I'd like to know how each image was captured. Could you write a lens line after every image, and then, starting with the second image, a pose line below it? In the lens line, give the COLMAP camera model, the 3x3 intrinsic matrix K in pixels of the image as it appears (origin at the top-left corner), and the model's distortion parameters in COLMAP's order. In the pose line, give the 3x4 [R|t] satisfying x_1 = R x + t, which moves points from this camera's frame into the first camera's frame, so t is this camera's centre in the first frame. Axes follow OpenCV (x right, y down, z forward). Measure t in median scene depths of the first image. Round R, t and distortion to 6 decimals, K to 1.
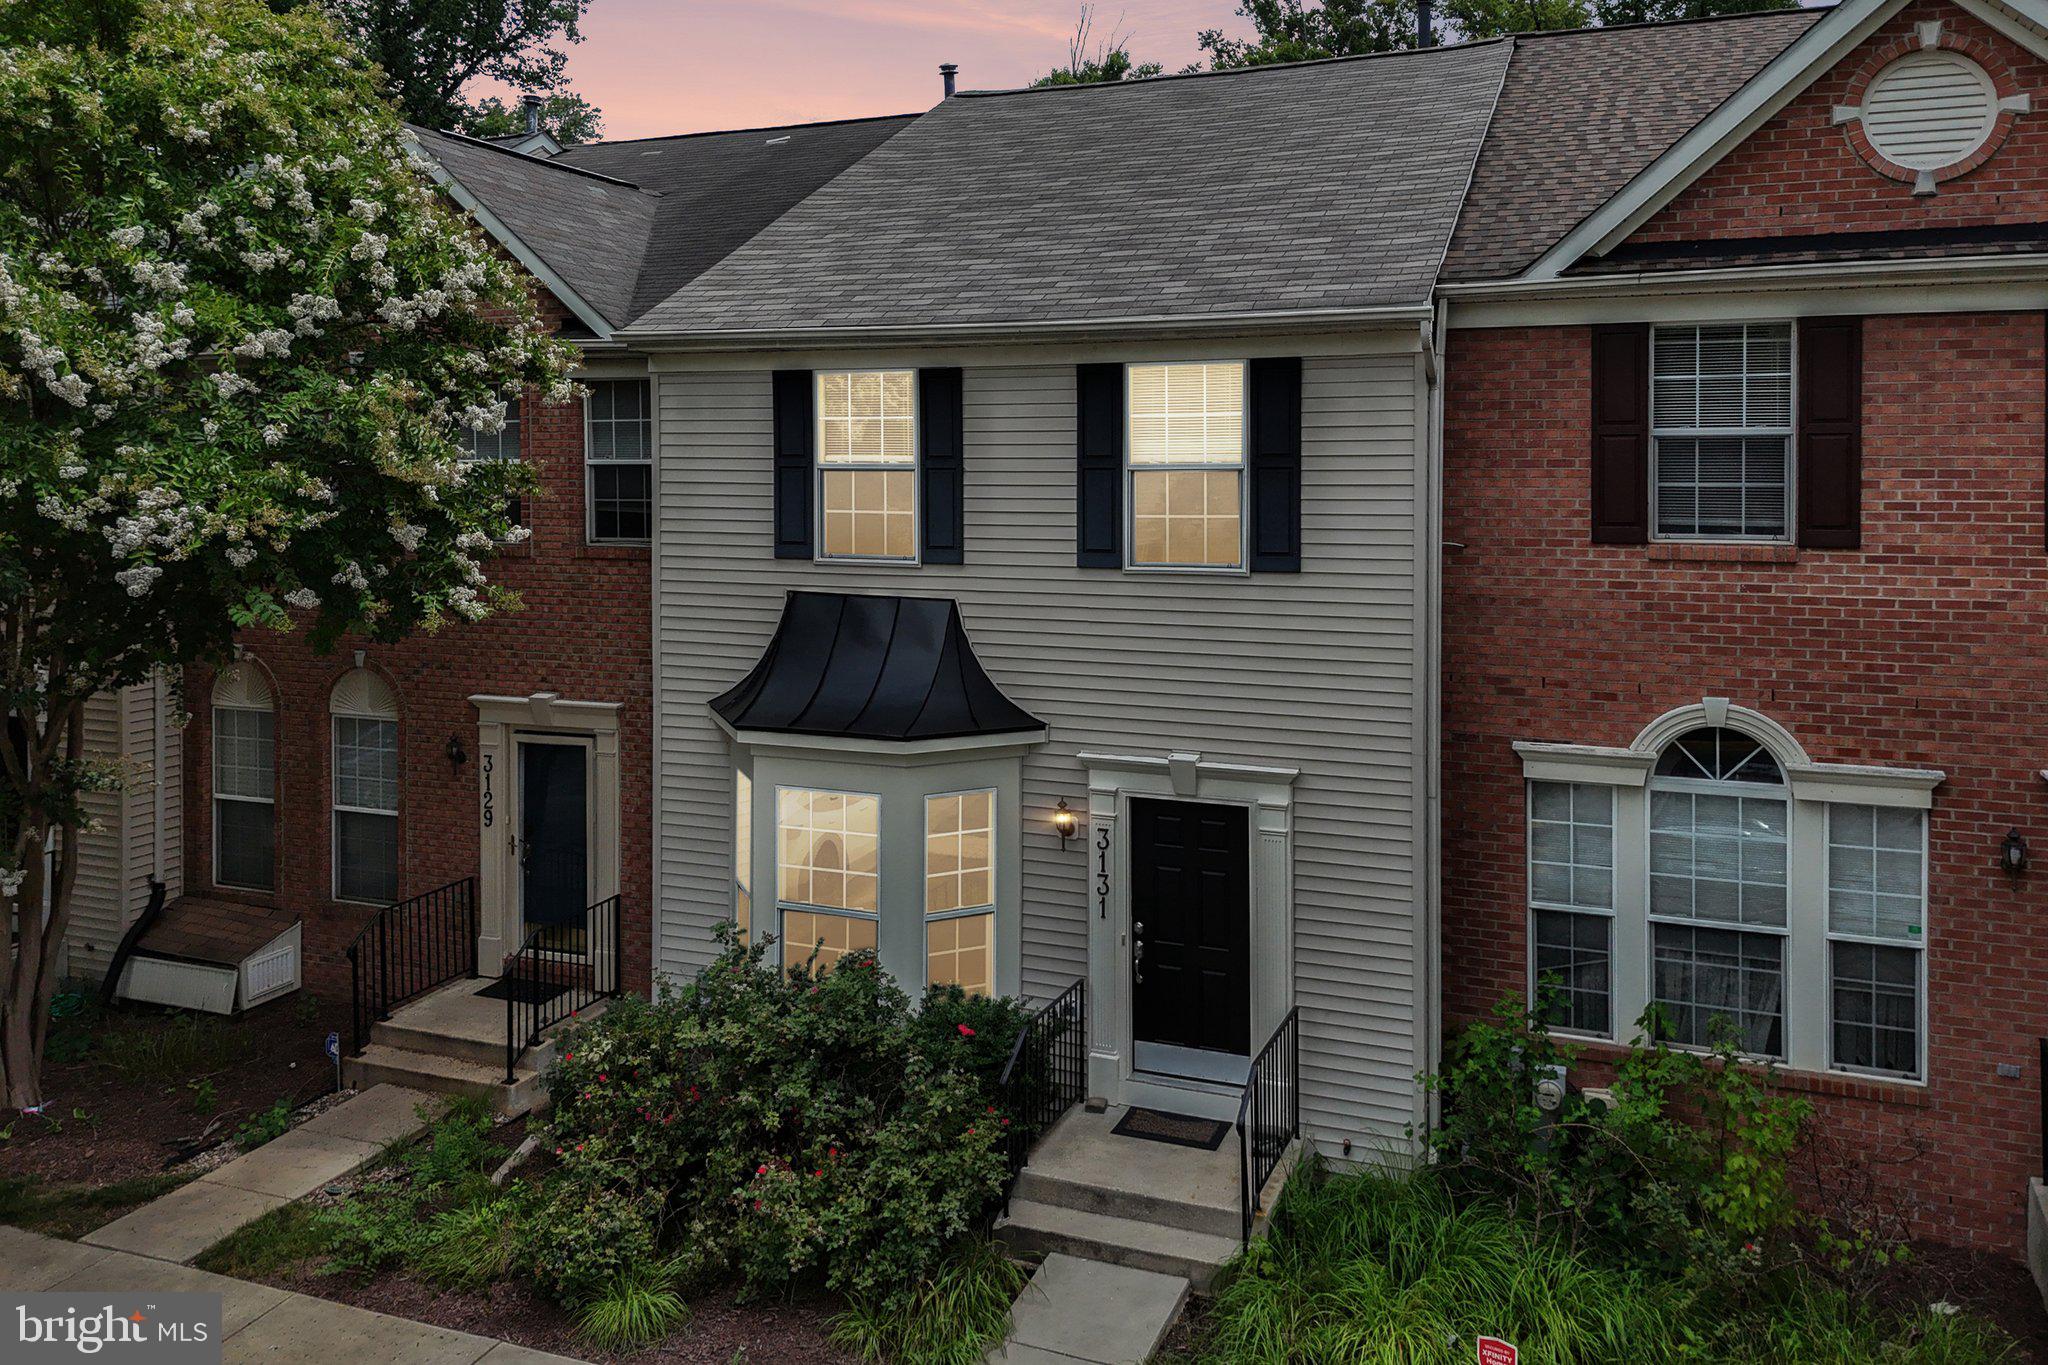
lens RADIAL K [[1431.1, 0, 1028.5], [0, 1431.1, 518.6], [0, 0, 1]] dist [-0.000648, -0.000867]
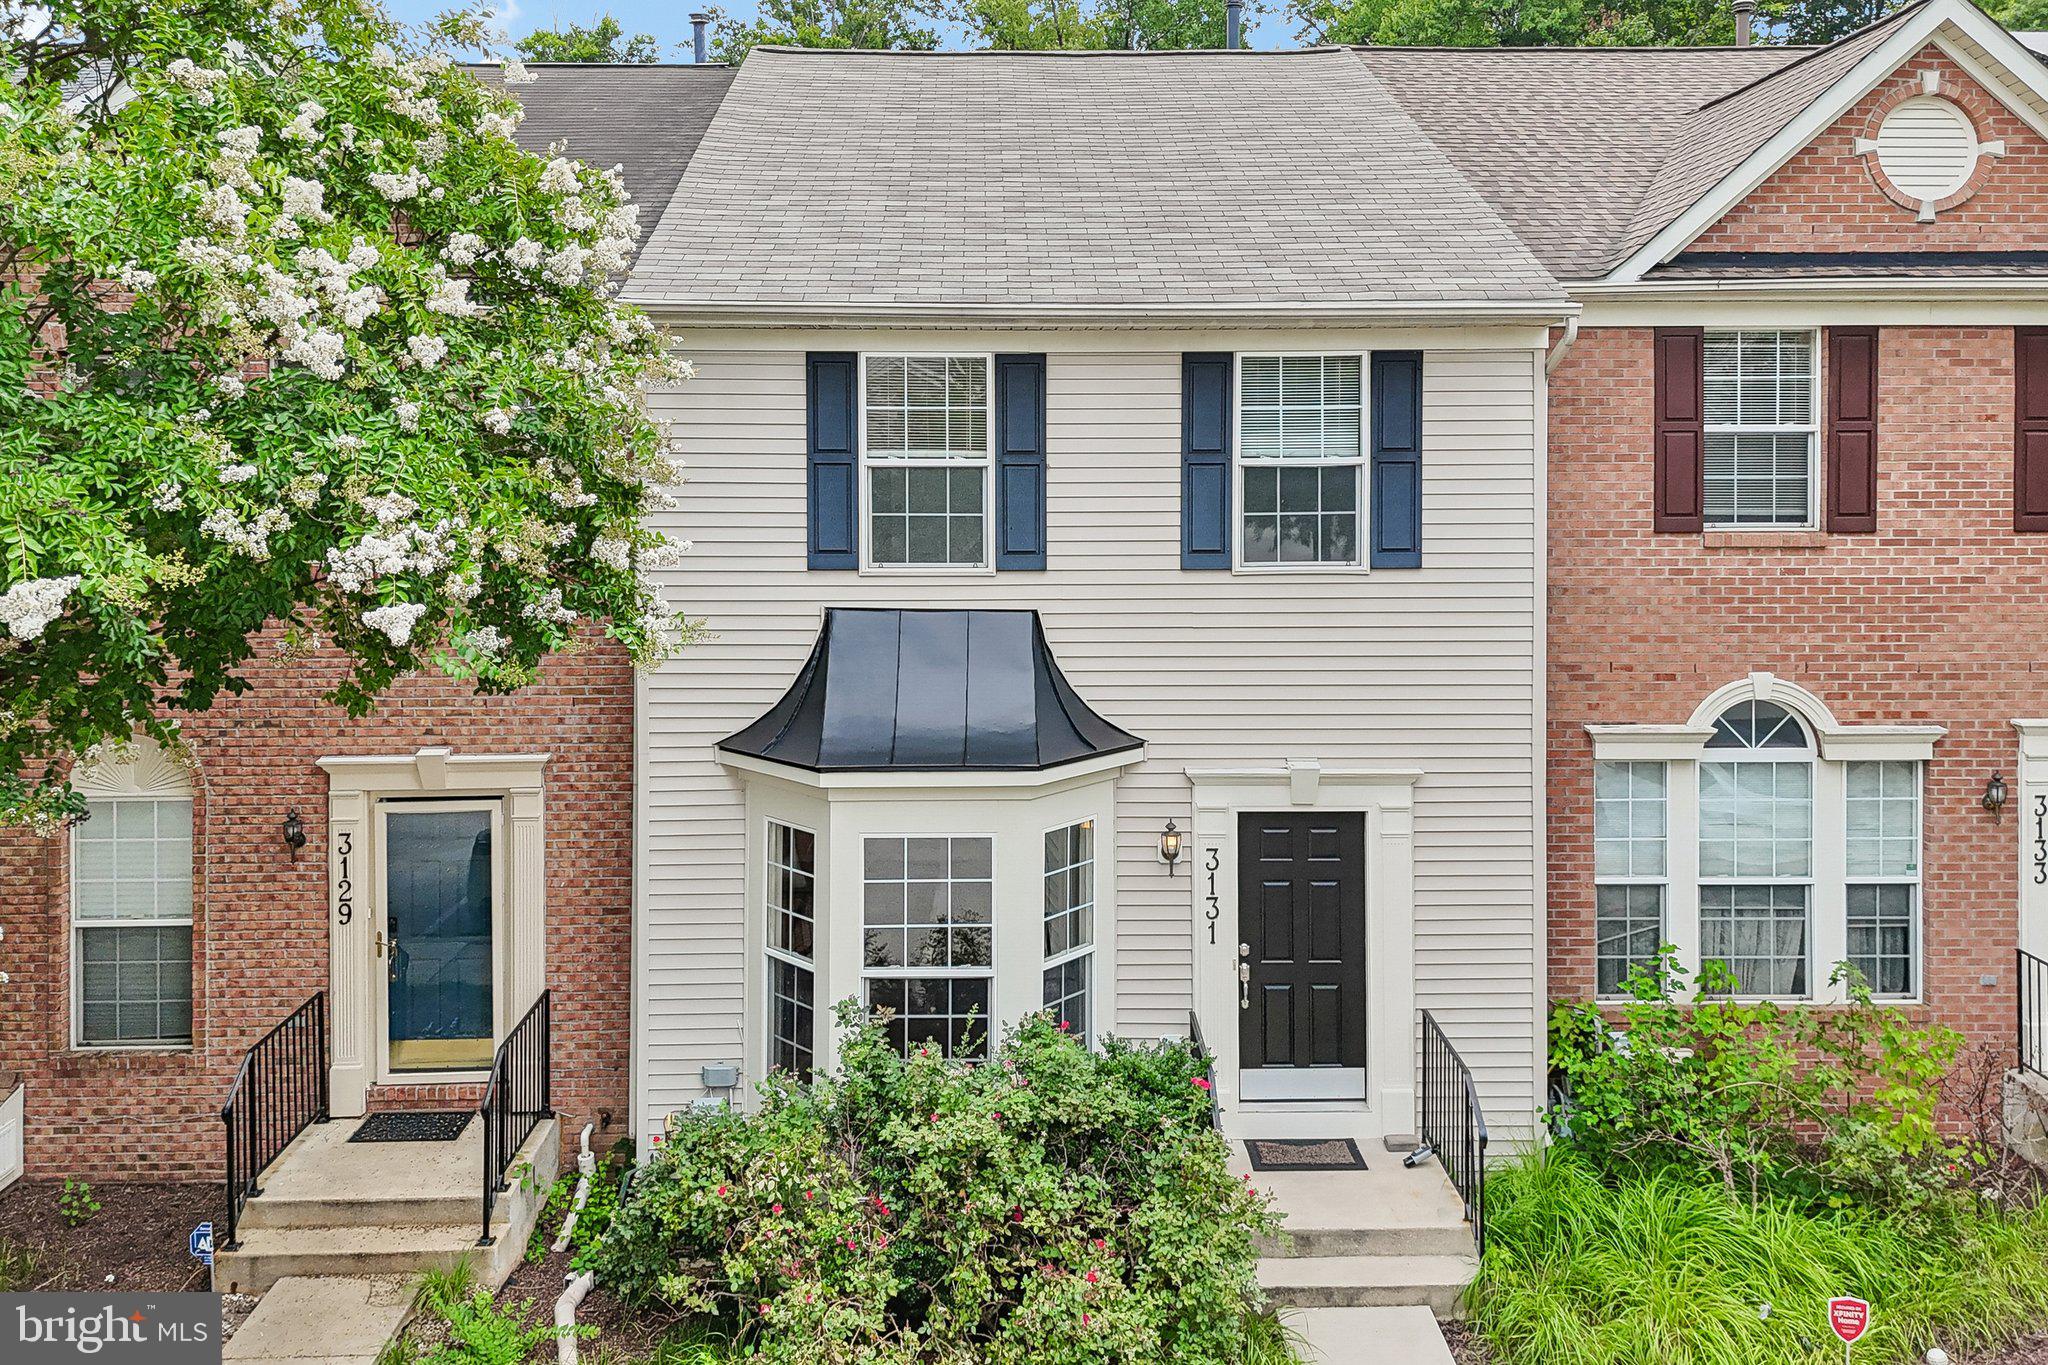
lens RADIAL K [[1482.5, 0, 1000.3], [0, 1482.5, 513.5], [0, 0, 1]] dist [0.001617, -0.000078]
pose [[0.931788, -0.014153, 0.362727, -0.465644], [0.016116, 0.999867, -0.002386, -0.002590], [-0.362645, 0.008069, 0.931892, 0.156293]]
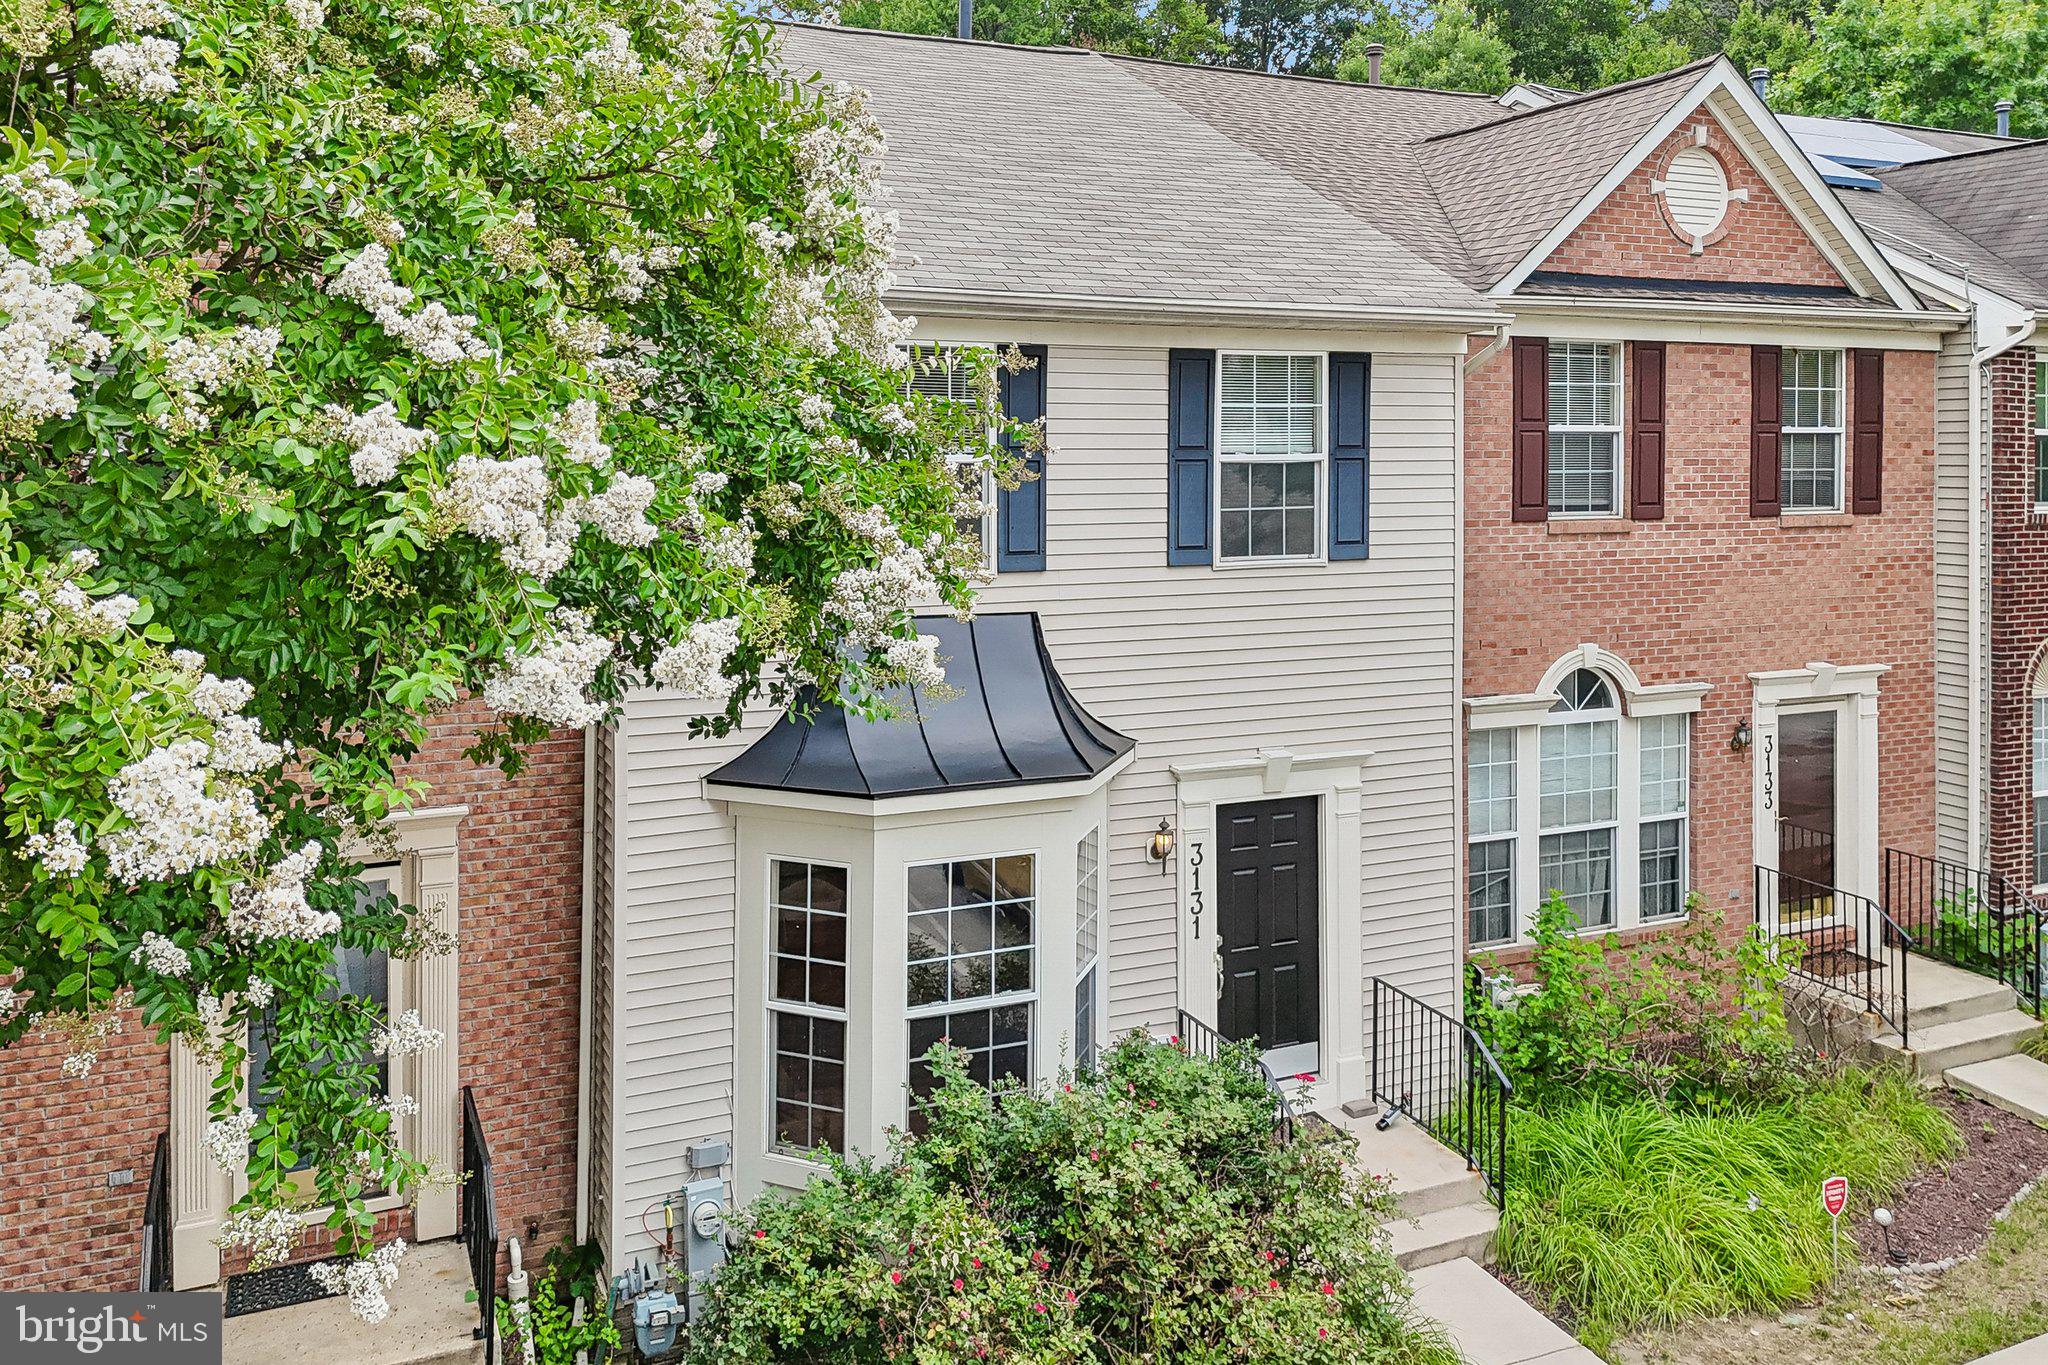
lens RADIAL K [[1499.4, 0, 956.6], [0, 1499.4, 497.0], [0, 0, 1]] dist [0.006202, -0.012662]
pose [[0.733771, -0.019653, 0.679112, -0.795458], [0.026715, 0.999643, 0.000064, -0.016236], [-0.678871, 0.018095, 0.734034, 0.414603]]
